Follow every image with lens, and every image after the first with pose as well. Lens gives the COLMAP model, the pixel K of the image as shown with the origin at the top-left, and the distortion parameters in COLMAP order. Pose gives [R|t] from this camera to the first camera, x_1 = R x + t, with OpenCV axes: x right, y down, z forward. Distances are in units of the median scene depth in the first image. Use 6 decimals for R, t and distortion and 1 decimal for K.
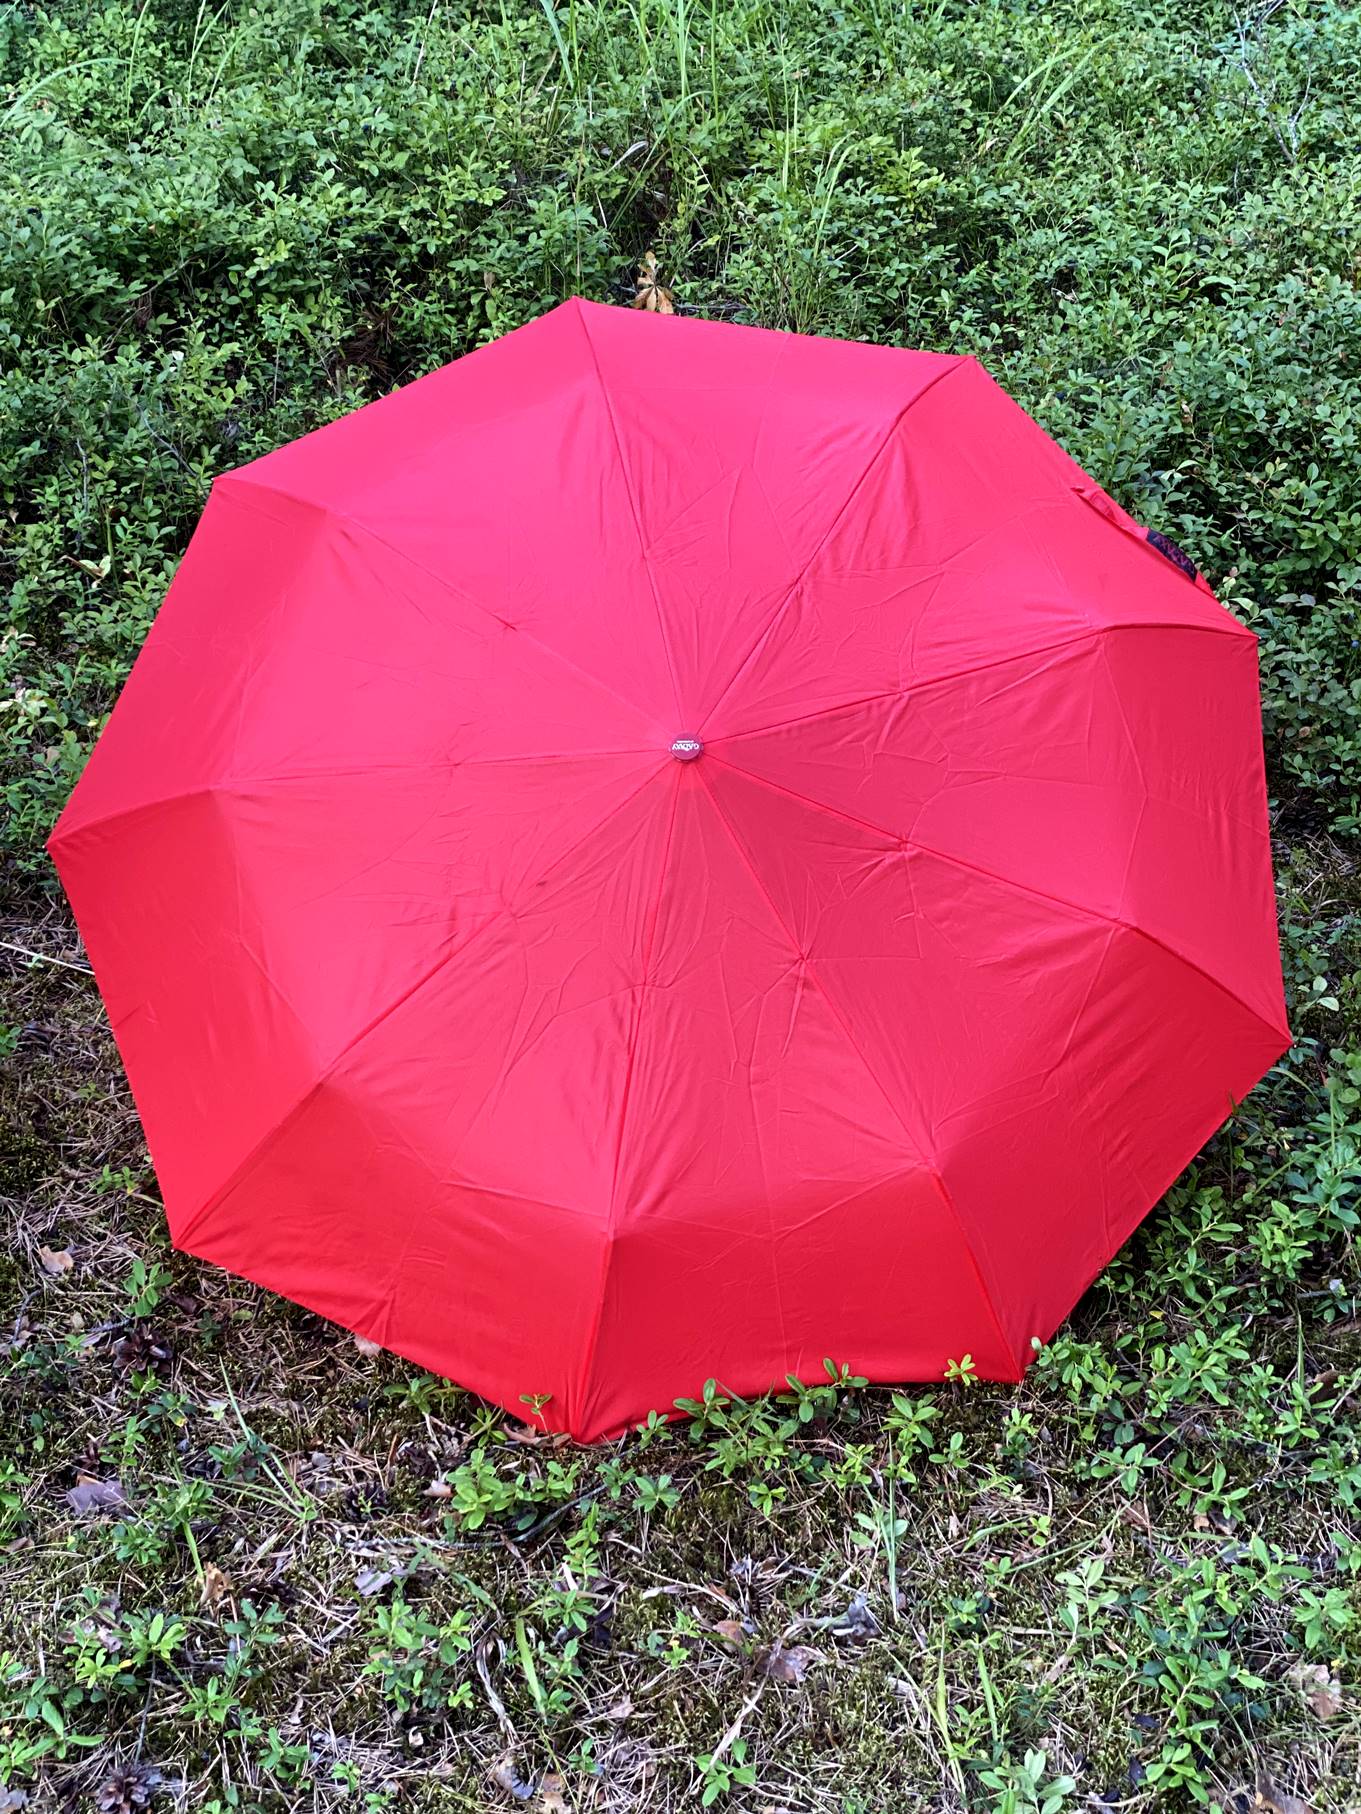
lens RADIAL K [[2741.5, 0, 682.6], [0, 2741.5, 897.2], [0, 0, 1]] dist [0.210760, -0.684279]
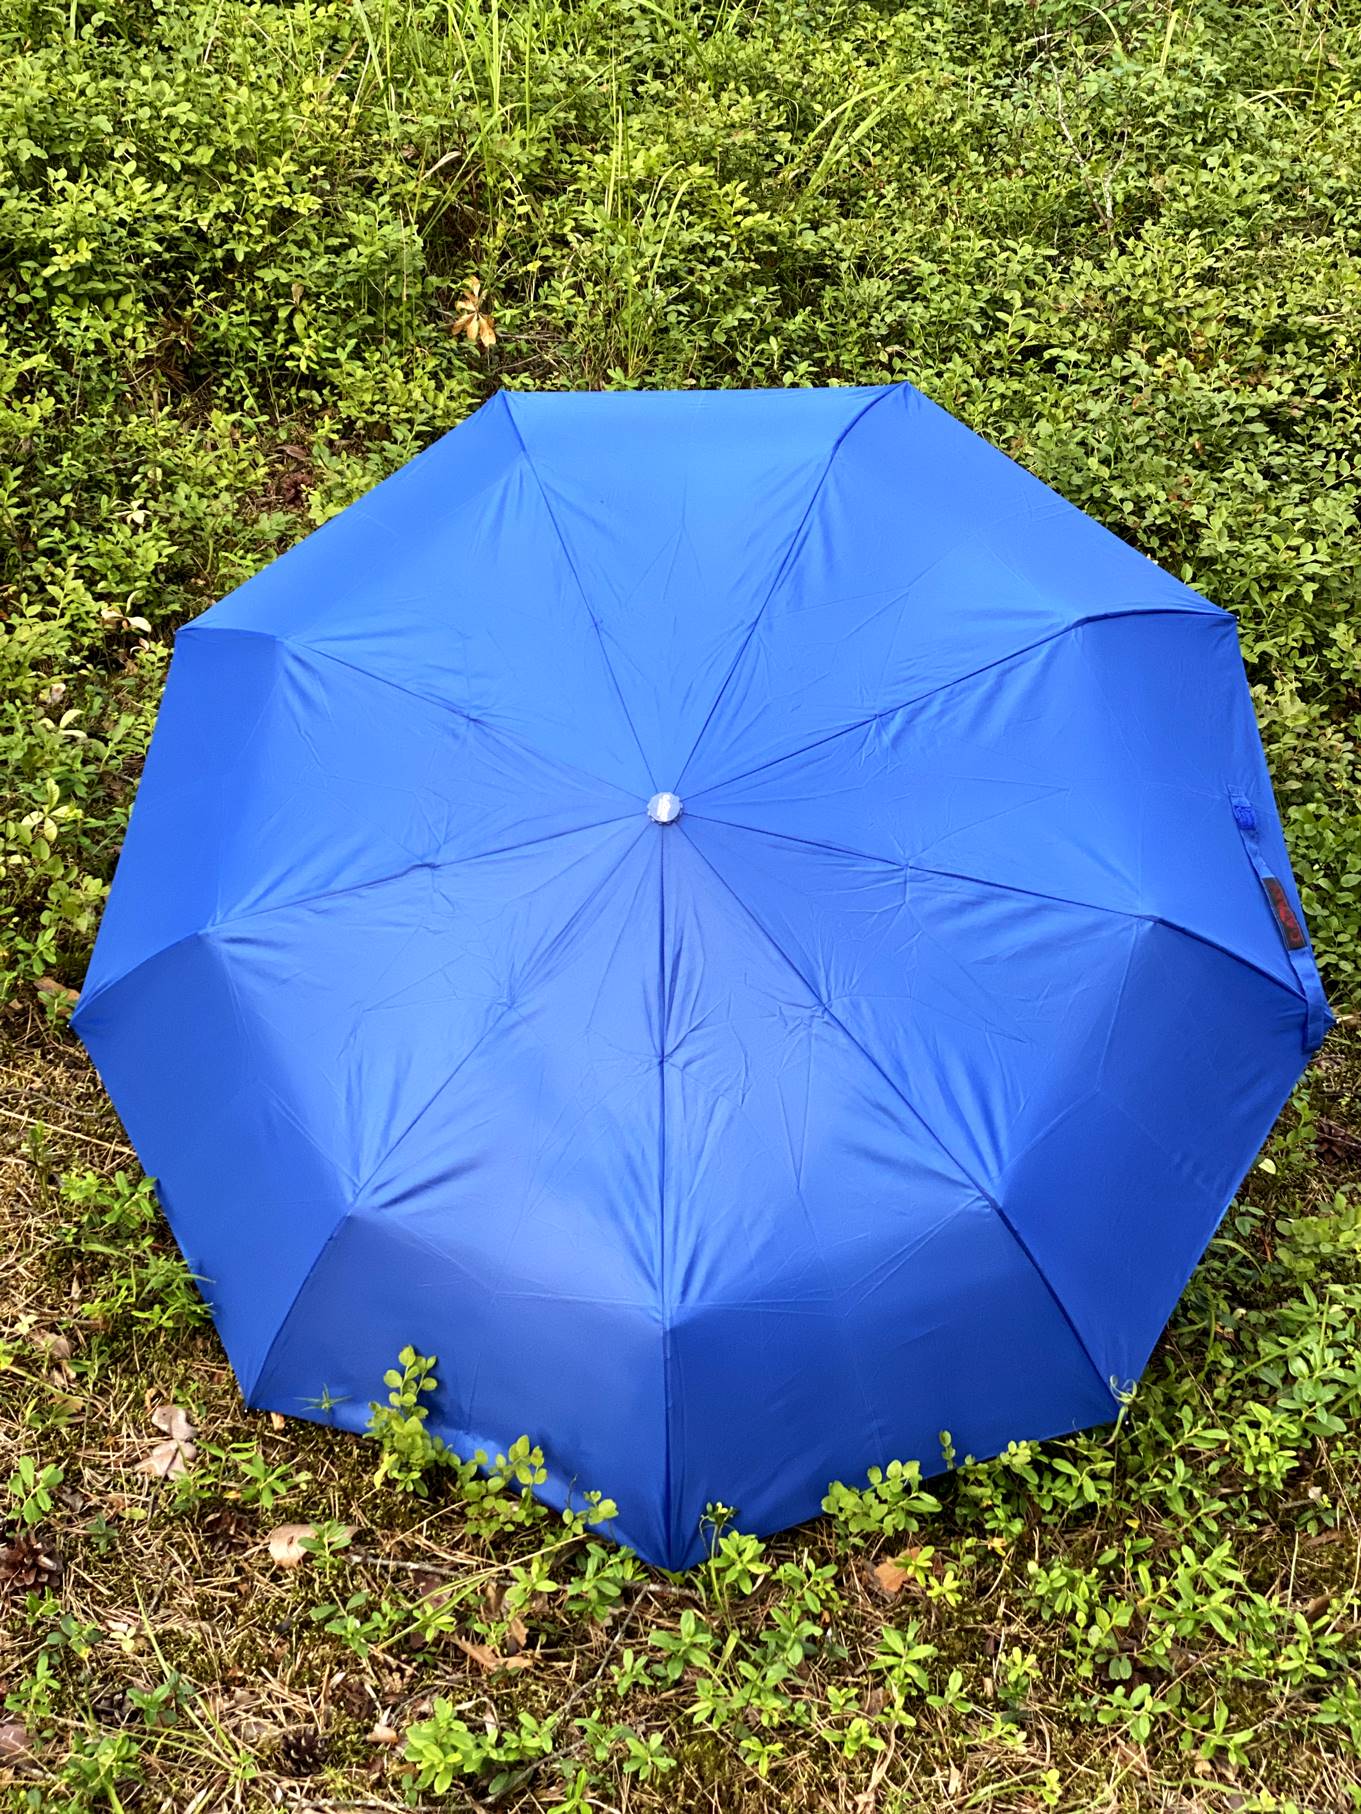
lens RADIAL K [[2748.2, 0, 665.6], [0, 2748.2, 876.3], [0, 0, 1]] dist [0.214880, -0.684161]
pose [[0.988298, 0.040074, 0.147178, -0.081467], [-0.042026, 0.999065, 0.010175, -0.043722], [-0.146632, -0.016241, 0.989058, 0.057054]]
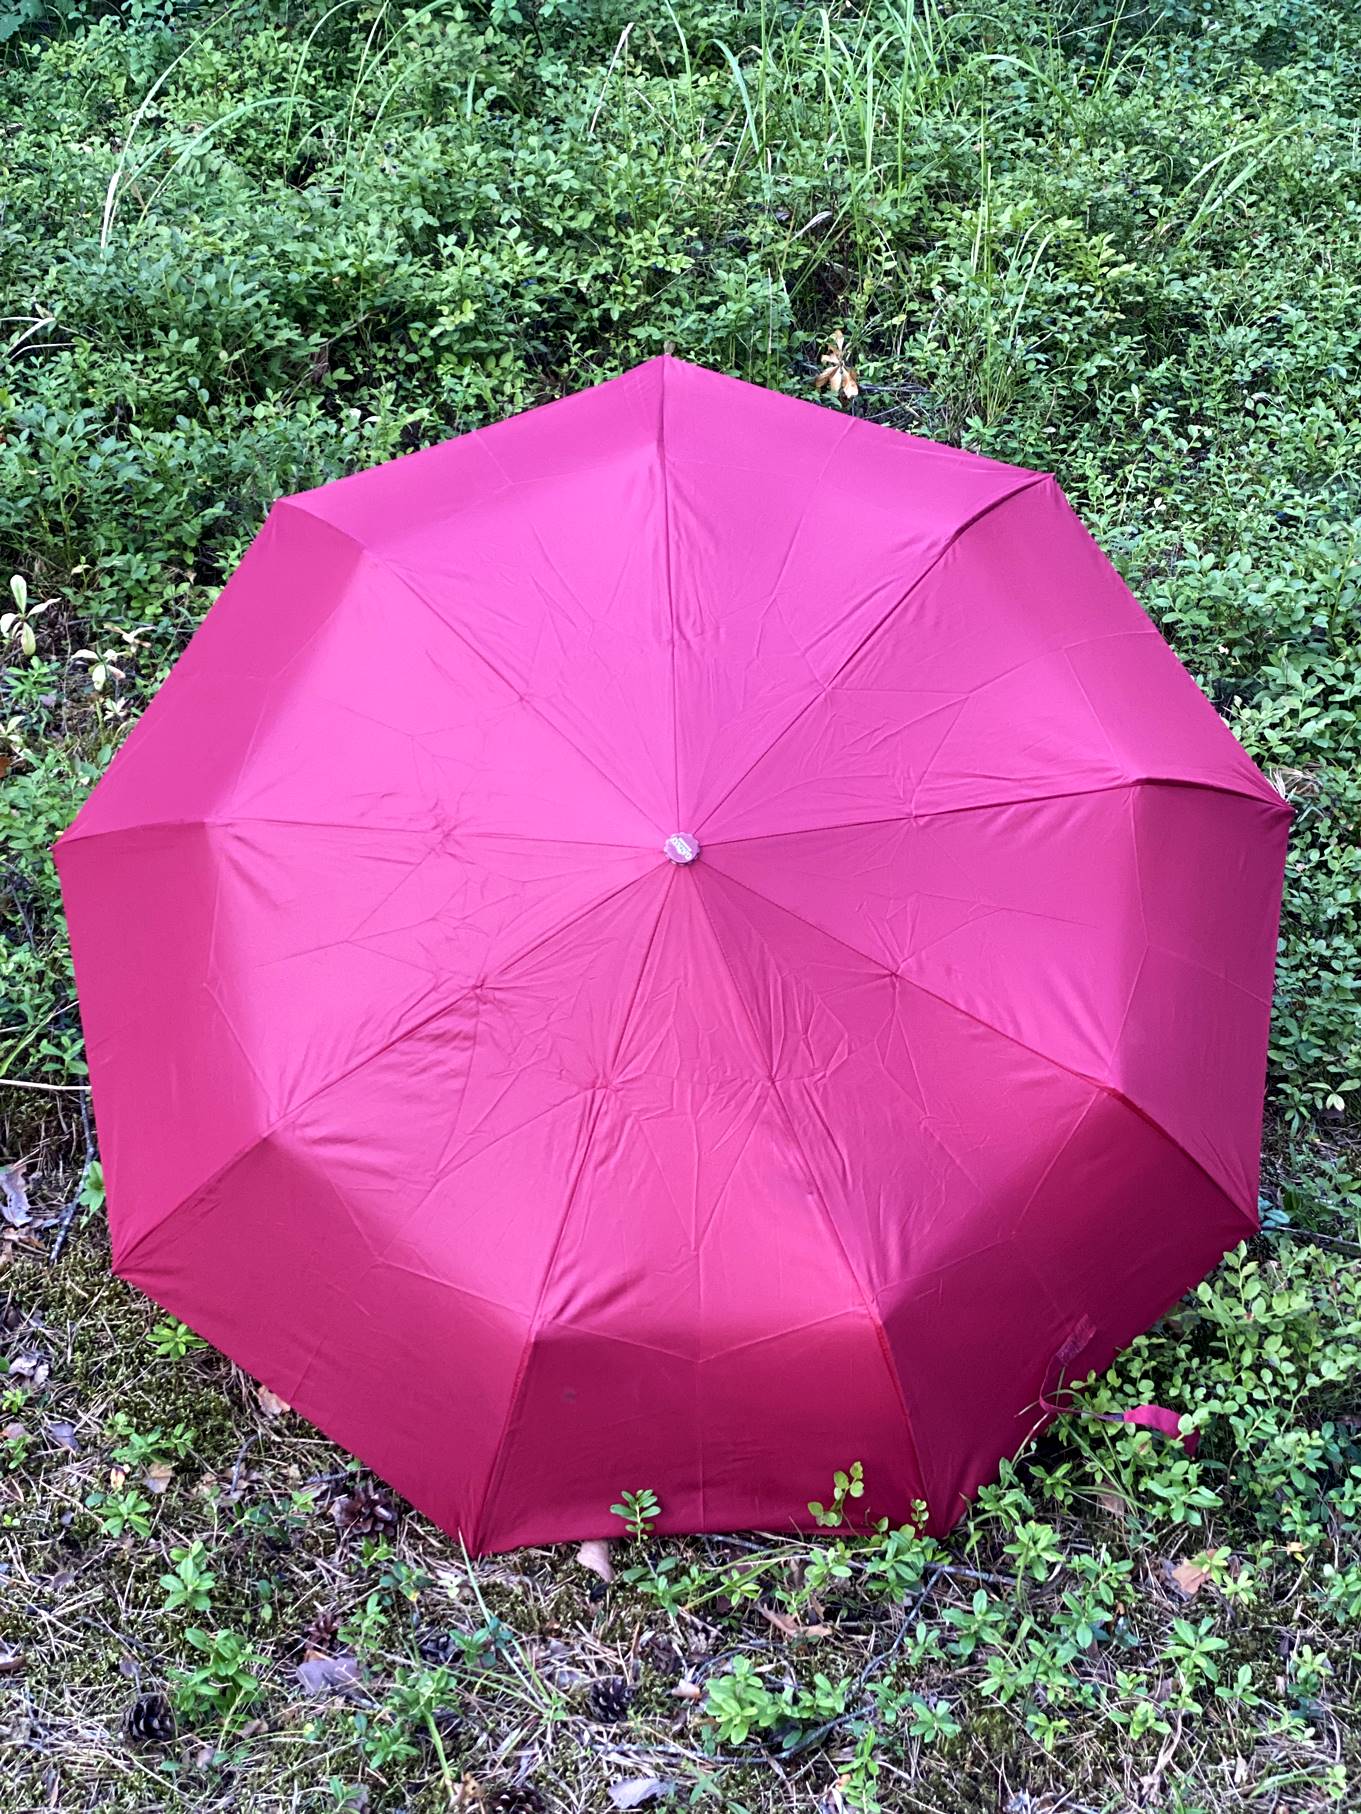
lens RADIAL K [[2755.2, 0, 666.4], [0, 2755.2, 901.0], [0, 0, 1]] dist [0.205342, -0.635544]
pose [[0.998218, 0.059606, 0.002781, -0.065460], [-0.059605, 0.998222, -0.000612, -0.030680], [-0.002813, 0.000446, 0.999996, 0.028053]]
